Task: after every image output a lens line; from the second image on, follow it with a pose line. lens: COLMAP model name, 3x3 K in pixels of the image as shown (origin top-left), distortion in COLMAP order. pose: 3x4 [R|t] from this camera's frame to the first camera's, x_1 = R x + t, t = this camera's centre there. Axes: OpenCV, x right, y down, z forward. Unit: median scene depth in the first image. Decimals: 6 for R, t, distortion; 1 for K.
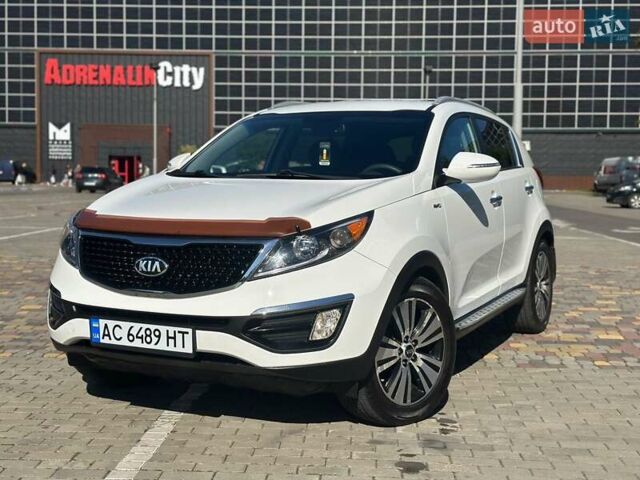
lens RADIAL K [[900.5, 0, 320.0], [0, 900.5, 240.0], [0, 0, 1]] dist [0.201586, -0.452710]
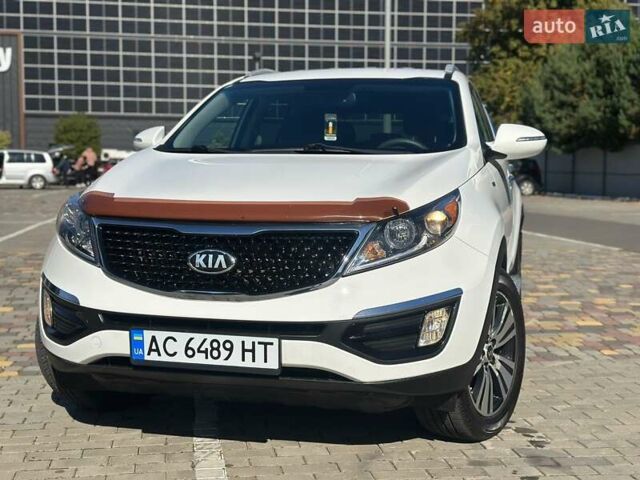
lens RADIAL K [[900.5, 0, 320.0], [0, 900.5, 240.0], [0, 0, 1]] dist [0.201586, -0.452710]
pose [[0.978464, -0.020558, 0.205392, -0.231857], [0.018231, 0.999746, 0.013216, 0.001475], [-0.205612, -0.009186, 0.978591, 0.187496]]
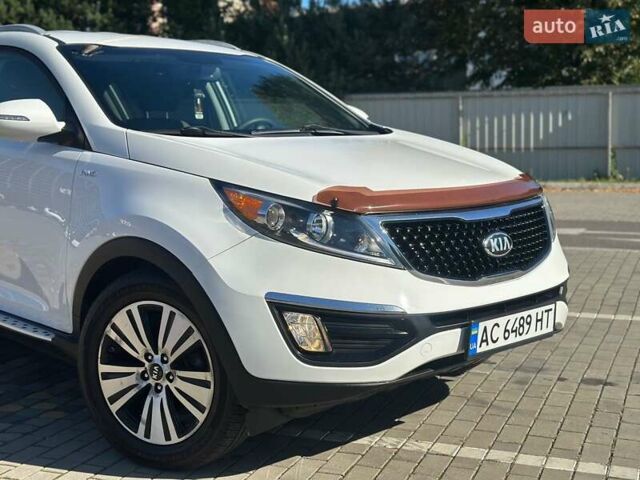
lens RADIAL K [[900.5, 0, 320.0], [0, 900.5, 240.0], [0, 0, 1]] dist [0.201586, -0.452710]
pose [[0.321228, -0.131684, 0.937802, -0.907859], [0.082079, 0.990430, 0.110959, -0.070988], [-0.943438, 0.041331, 0.328962, 0.800356]]
